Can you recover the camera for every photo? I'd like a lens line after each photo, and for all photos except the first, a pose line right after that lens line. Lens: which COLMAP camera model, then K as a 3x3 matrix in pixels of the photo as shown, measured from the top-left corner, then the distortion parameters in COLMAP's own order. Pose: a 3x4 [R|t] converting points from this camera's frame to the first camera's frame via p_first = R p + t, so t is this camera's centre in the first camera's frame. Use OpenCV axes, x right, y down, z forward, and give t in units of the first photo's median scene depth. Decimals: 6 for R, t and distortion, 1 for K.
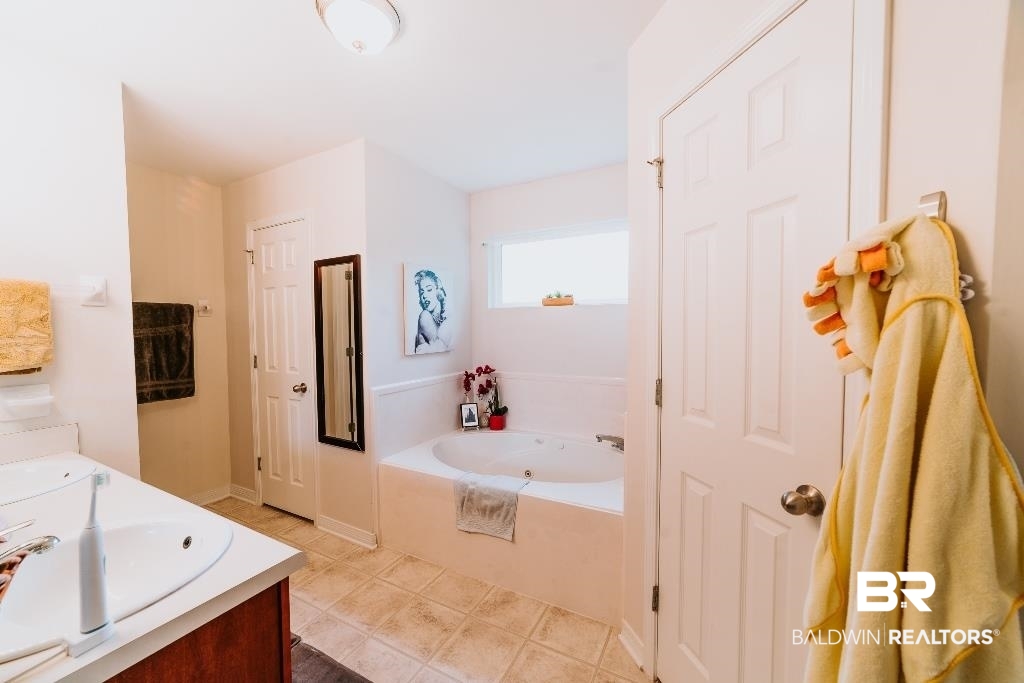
lens RADIAL K [[415.3, 0, 511.7], [0, 415.3, 347.7], [0, 0, 1]] dist [-0.001796, 0.002437]
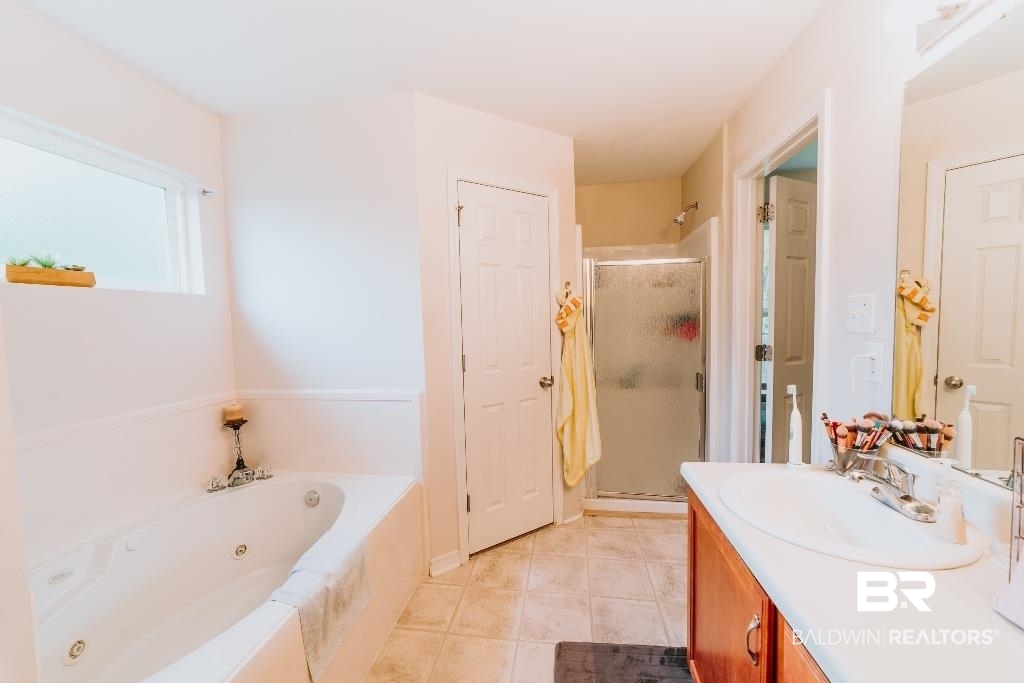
lens RADIAL K [[415.3, 0, 513.8], [0, 415.3, 341.3], [0, 0, 1]] dist [-0.001796, 0.002437]
pose [[-0.370929, -0.035505, 0.927982, -0.566695], [0.068497, 0.995501, 0.065467, -0.031605], [-0.926132, 0.087848, -0.366828, 0.708786]]
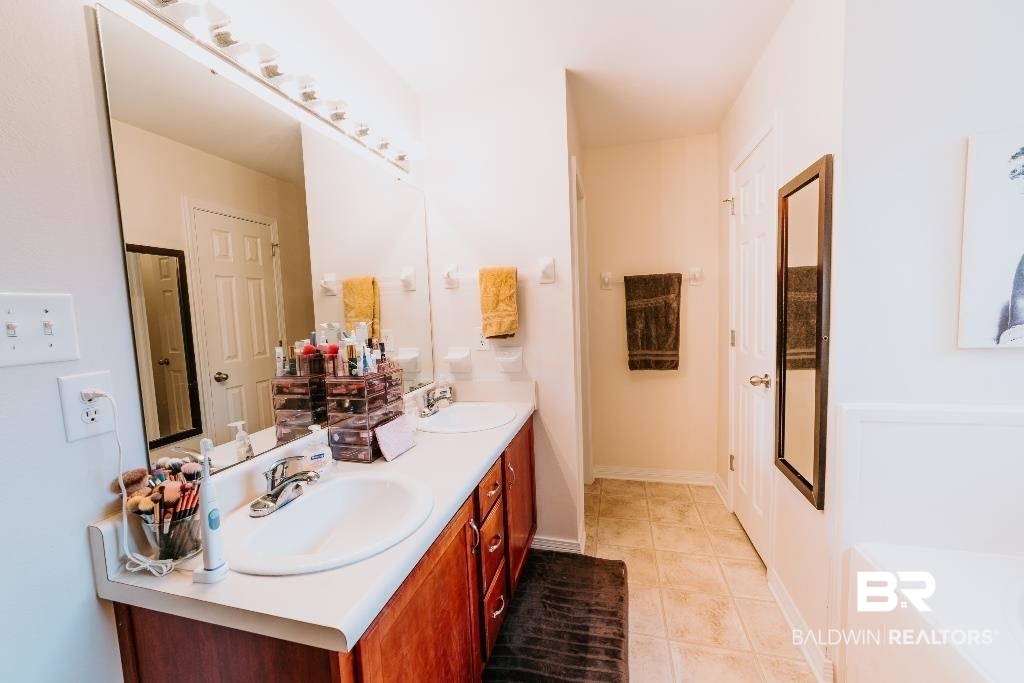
lens RADIAL K [[415.3, 0, 494.1], [0, 415.3, 344.2], [0, 0, 1]] dist [-0.001796, 0.002437]
pose [[0.244325, 0.081507, -0.966262, 0.055488], [-0.013633, 0.996651, 0.080624, -0.014218], [0.969597, -0.006525, 0.244618, 0.378516]]
